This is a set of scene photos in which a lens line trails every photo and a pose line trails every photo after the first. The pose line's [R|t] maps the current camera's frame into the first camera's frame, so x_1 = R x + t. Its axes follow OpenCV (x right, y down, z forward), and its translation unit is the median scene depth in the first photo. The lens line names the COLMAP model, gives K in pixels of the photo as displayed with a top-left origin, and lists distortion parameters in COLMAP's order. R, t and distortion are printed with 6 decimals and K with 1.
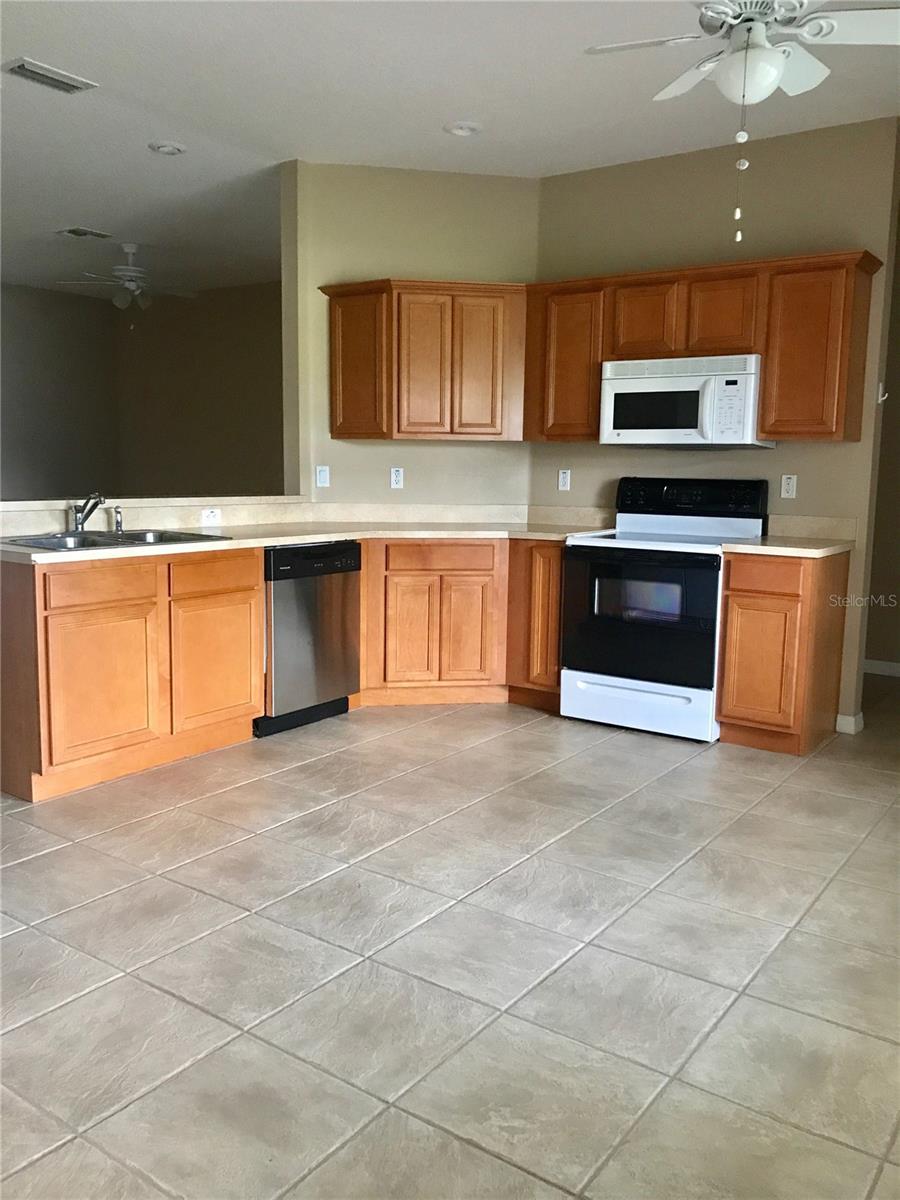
lens RADIAL K [[995.2, 0, 445.9], [0, 995.2, 599.0], [0, 0, 1]] dist [0.011765, -0.024324]
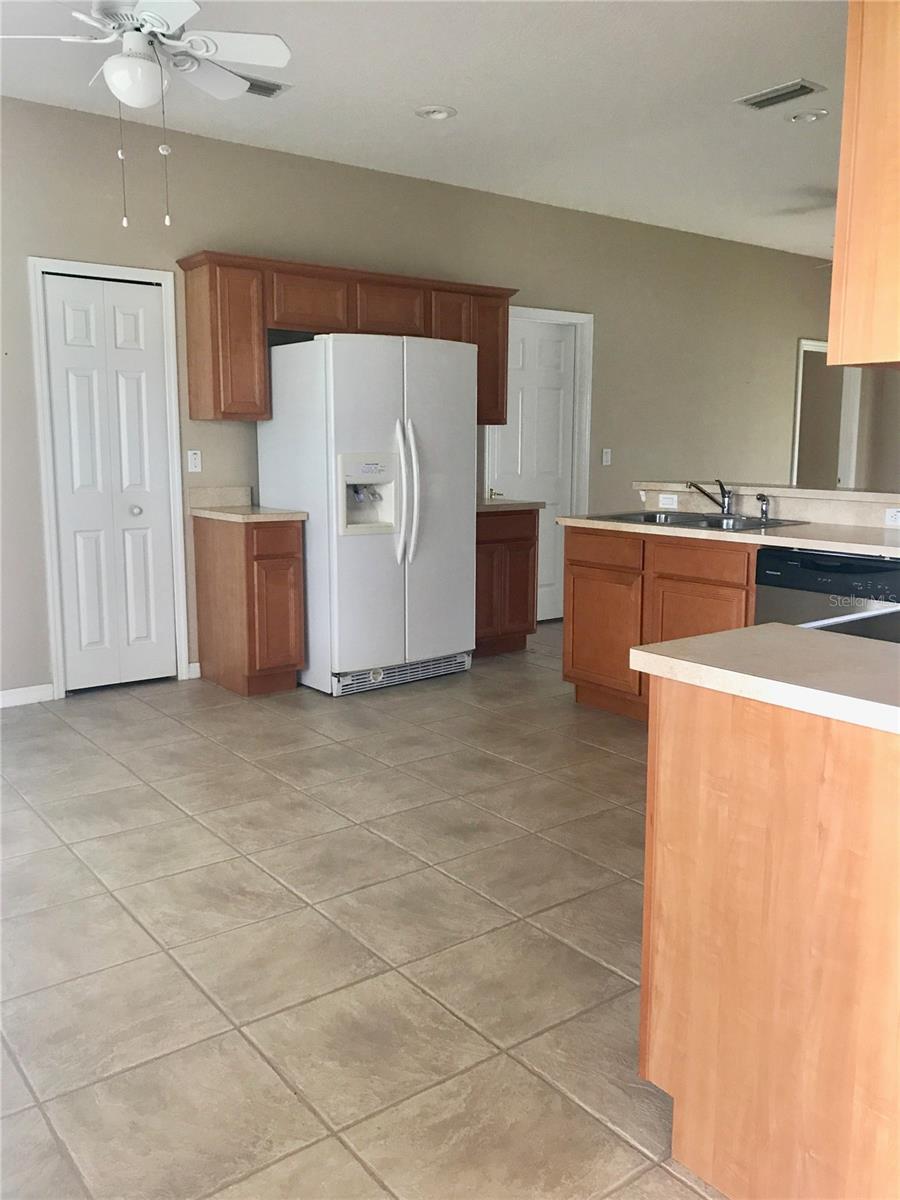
lens RADIAL K [[995.2, 0, 449.6], [0, 995.2, 602.2], [0, 0, 1]] dist [0.011765, -0.024324]
pose [[-0.300897, 0.132404, -0.944420, 0.723377], [-0.139501, 0.973551, 0.180934, -0.120767], [0.943398, 0.186190, -0.274469, 0.958731]]
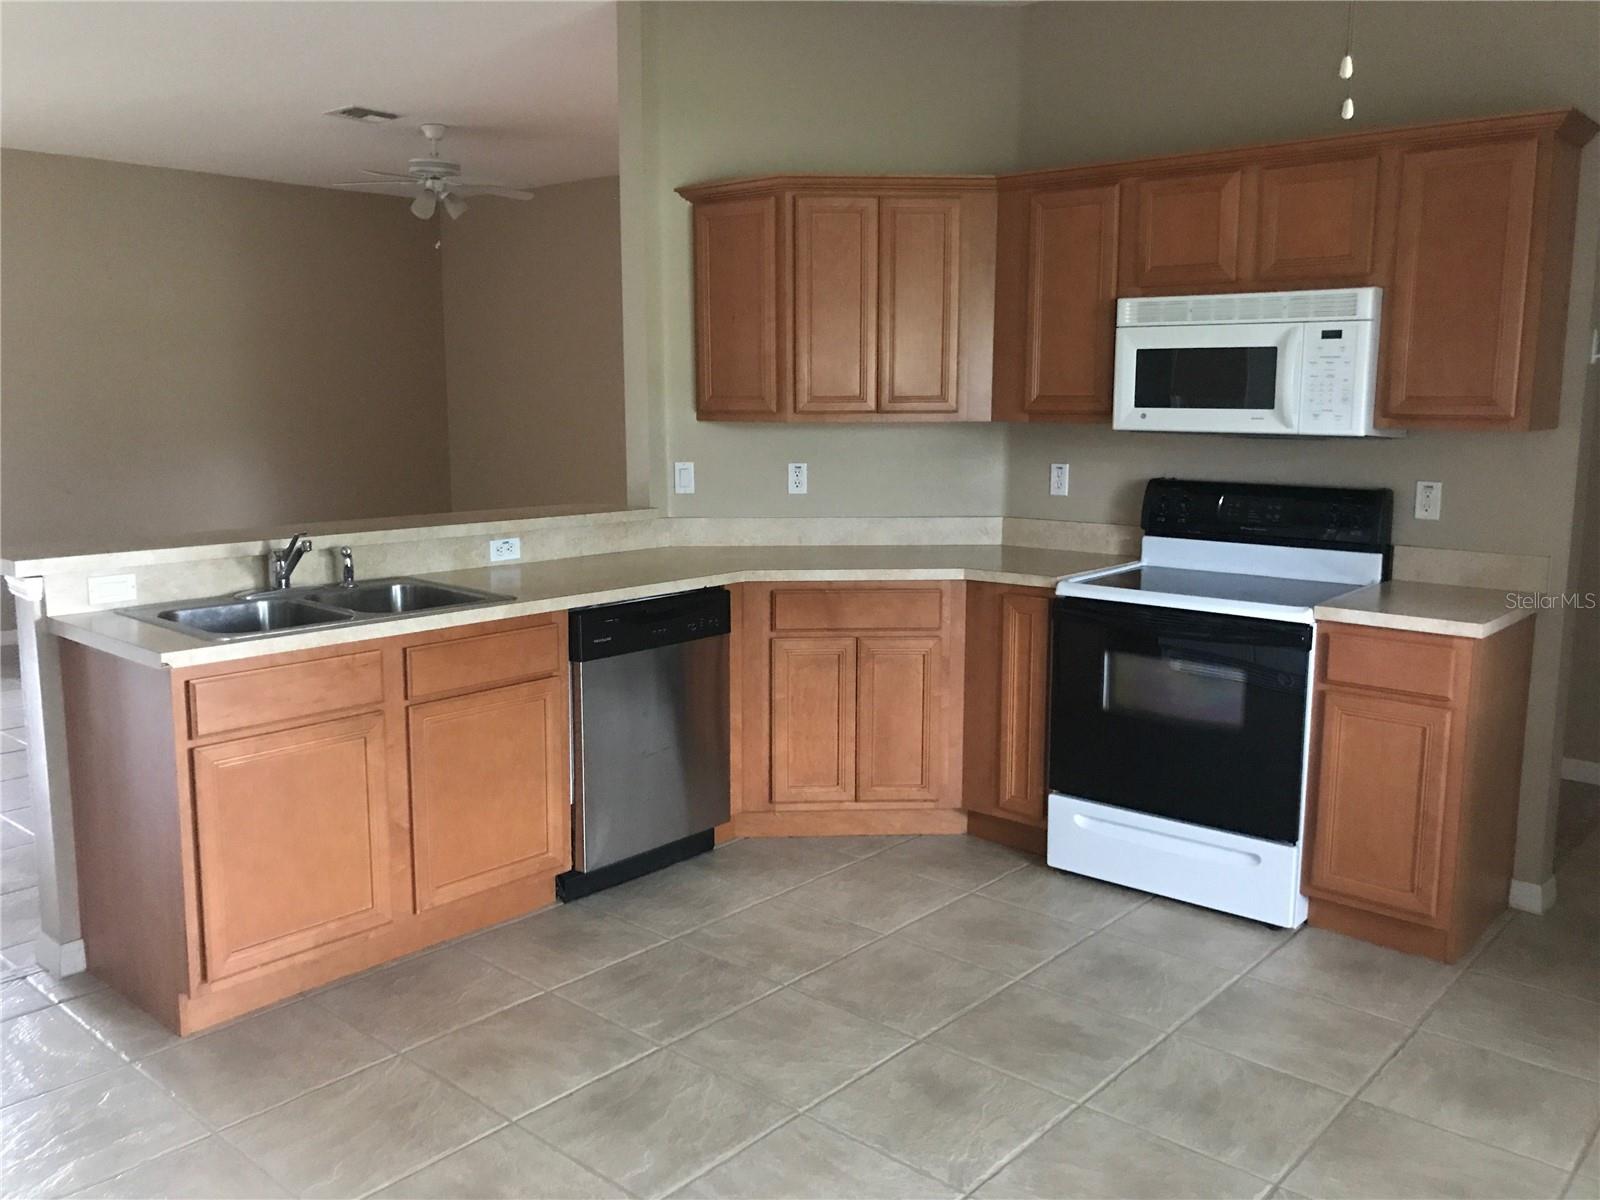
lens RADIAL K [[1326.9, 0, 796.7], [0, 1326.9, 590.1], [0, 0, 1]] dist [0.011765, -0.024324]
pose [[0.994730, 0.002049, -0.102506, 0.047859], [-0.000792, 0.999924, 0.012302, -0.072758], [0.102524, -0.012156, 0.994656, 0.167953]]
